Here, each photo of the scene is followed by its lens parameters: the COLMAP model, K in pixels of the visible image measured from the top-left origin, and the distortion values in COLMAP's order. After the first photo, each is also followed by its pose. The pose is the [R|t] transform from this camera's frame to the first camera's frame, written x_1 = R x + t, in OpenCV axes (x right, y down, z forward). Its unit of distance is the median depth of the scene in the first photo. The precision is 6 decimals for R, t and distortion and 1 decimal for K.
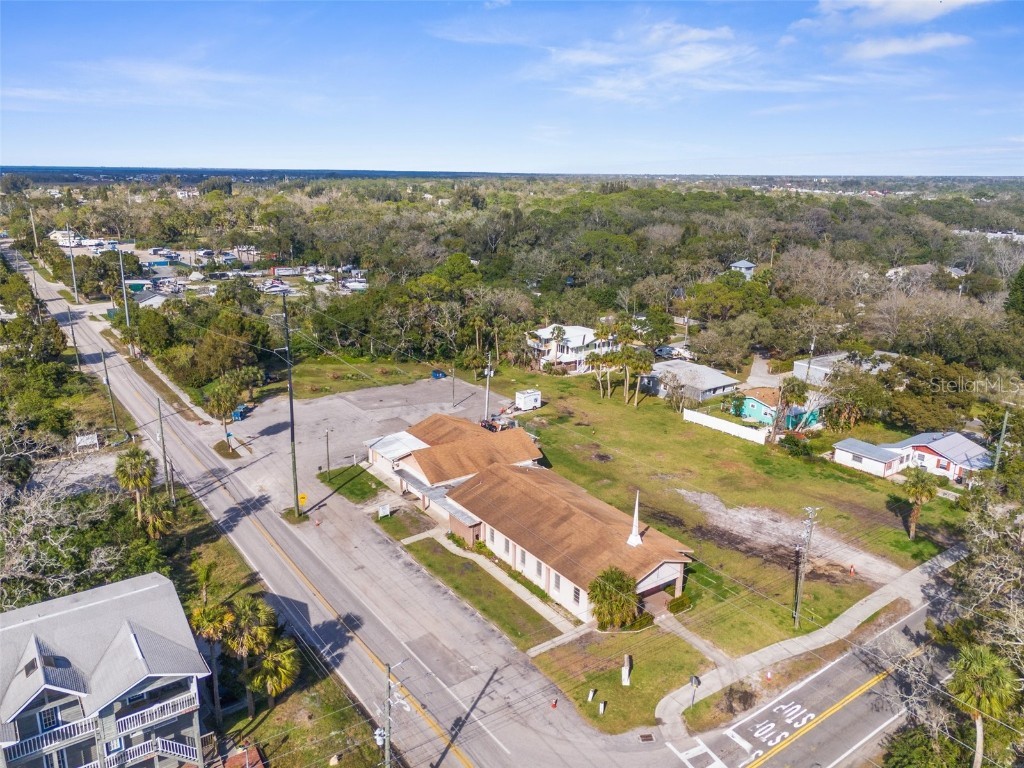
lens RADIAL K [[752.1, 0, 516.3], [0, 752.1, 381.8], [0, 0, 1]] dist [0.075227, -0.073086]
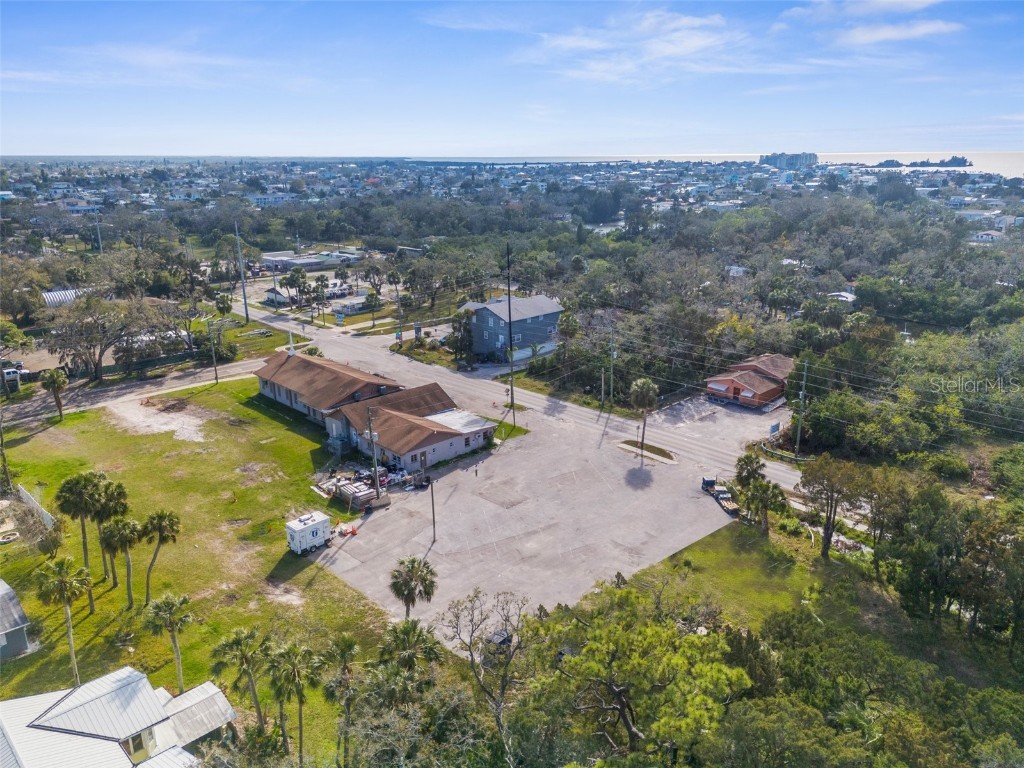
lens RADIAL K [[743.8, 0, 514.7], [0, 743.8, 398.5], [0, 0, 1]] dist [0.086993, -0.090487]
pose [[-0.989376, 0.038305, -0.140245, -0.092716], [-0.046001, 0.832621, 0.551929, -0.560613], [0.137913, 0.552517, -0.822013, 1.994825]]
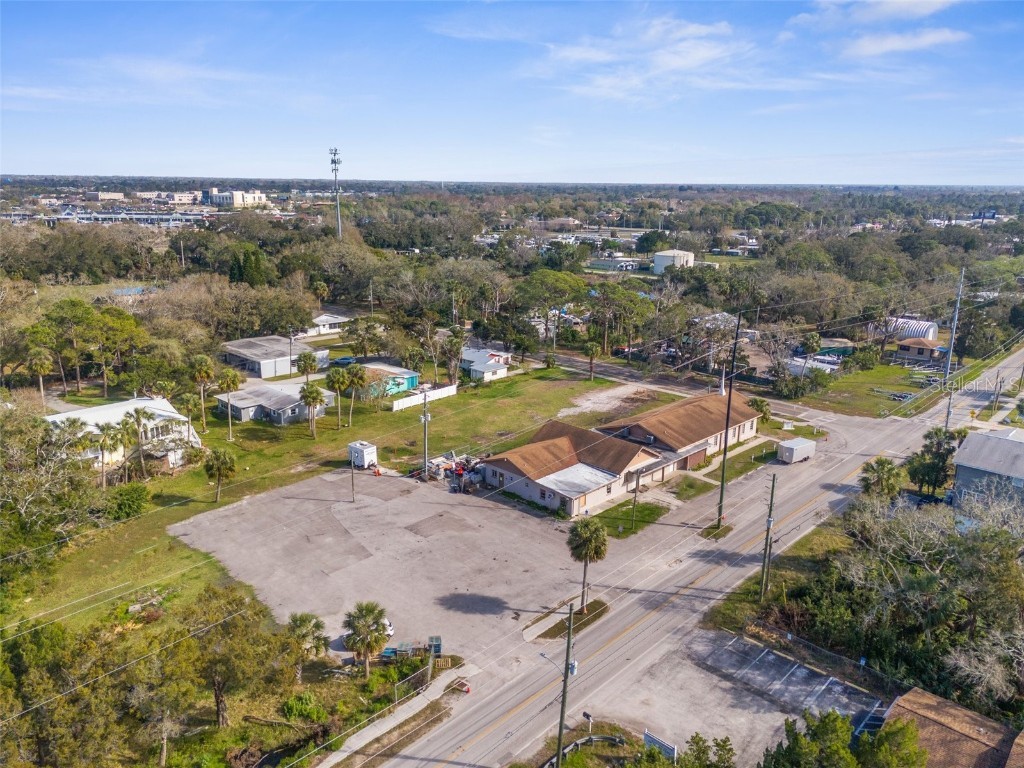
lens RADIAL K [[752.1, 0, 516.3], [0, 752.1, 381.8], [0, 0, 1]] dist [0.075227, -0.073086]
pose [[-0.174496, -0.265698, 0.948133, -1.083021], [0.252790, 0.918544, 0.303930, -0.359660], [-0.951656, 0.292713, -0.093117, 1.212254]]
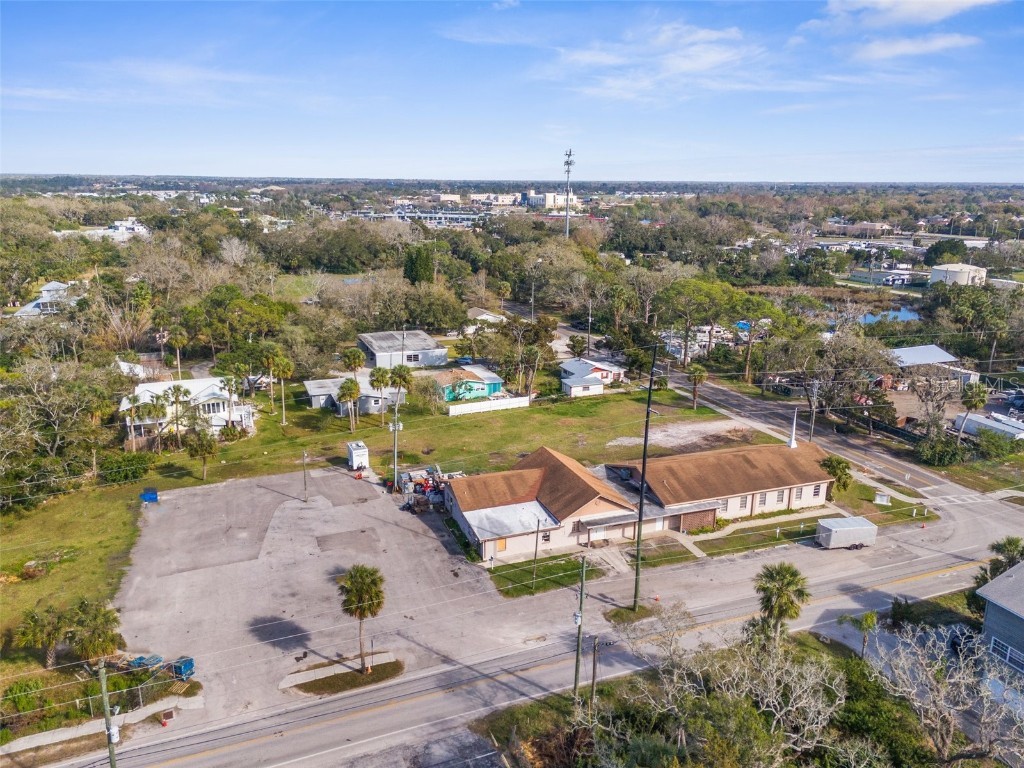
lens RADIAL K [[752.1, 0, 516.3], [0, 752.1, 381.8], [0, 0, 1]] dist [0.075227, -0.073086]
pose [[0.248639, -0.259837, 0.933093, -0.957251], [0.253864, 0.947152, 0.196105, -0.235759], [-0.934736, 0.188119, 0.301462, 0.770738]]
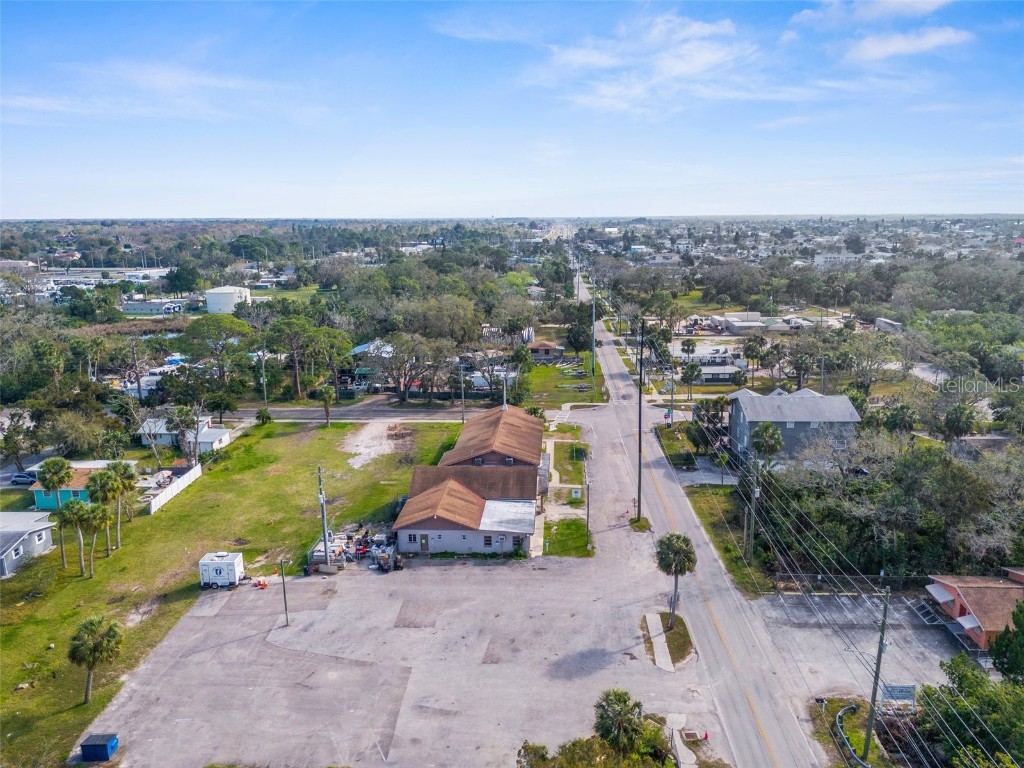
lens RADIAL K [[752.1, 0, 516.3], [0, 752.1, 381.8], [0, 0, 1]] dist [0.075227, -0.073086]
pose [[-0.778896, -0.139896, 0.611351, -0.746495], [0.168268, 0.892445, 0.418602, -0.468645], [-0.604158, 0.428919, -0.671582, 1.651861]]
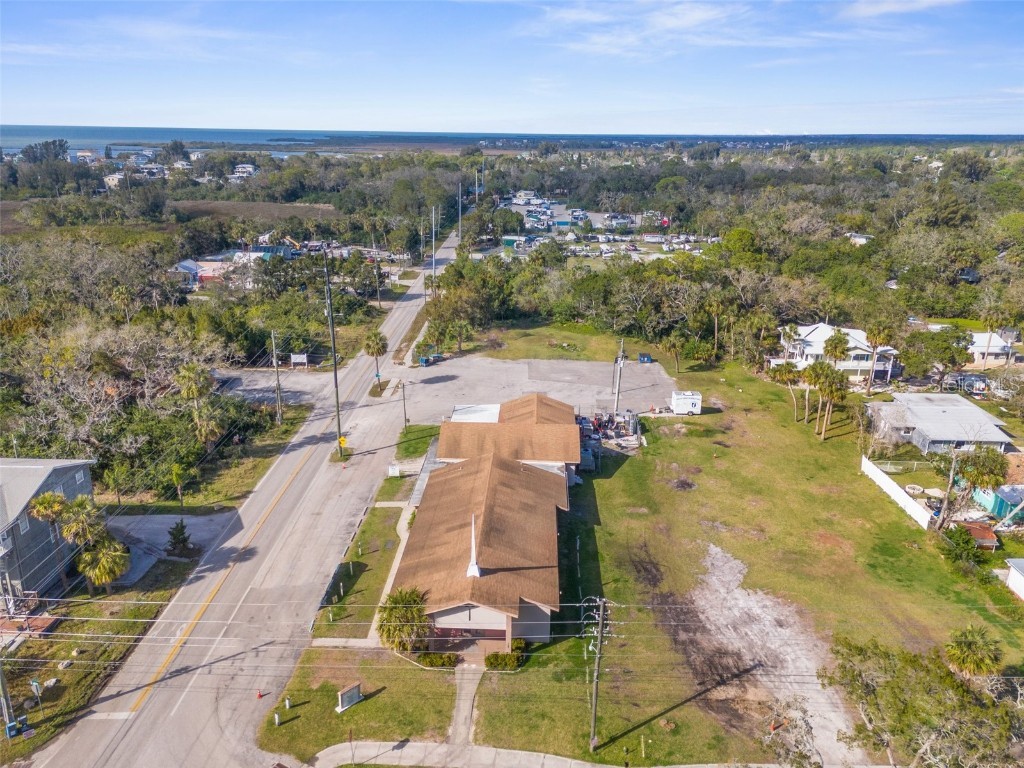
lens RADIAL K [[752.1, 0, 516.3], [0, 752.1, 381.8], [0, 0, 1]] dist [0.075227, -0.073086]
pose [[0.795034, 0.187249, -0.576940, 0.486318], [-0.163289, 0.982115, 0.093736, -0.066688], [0.584173, 0.019685, 0.811390, 0.244100]]
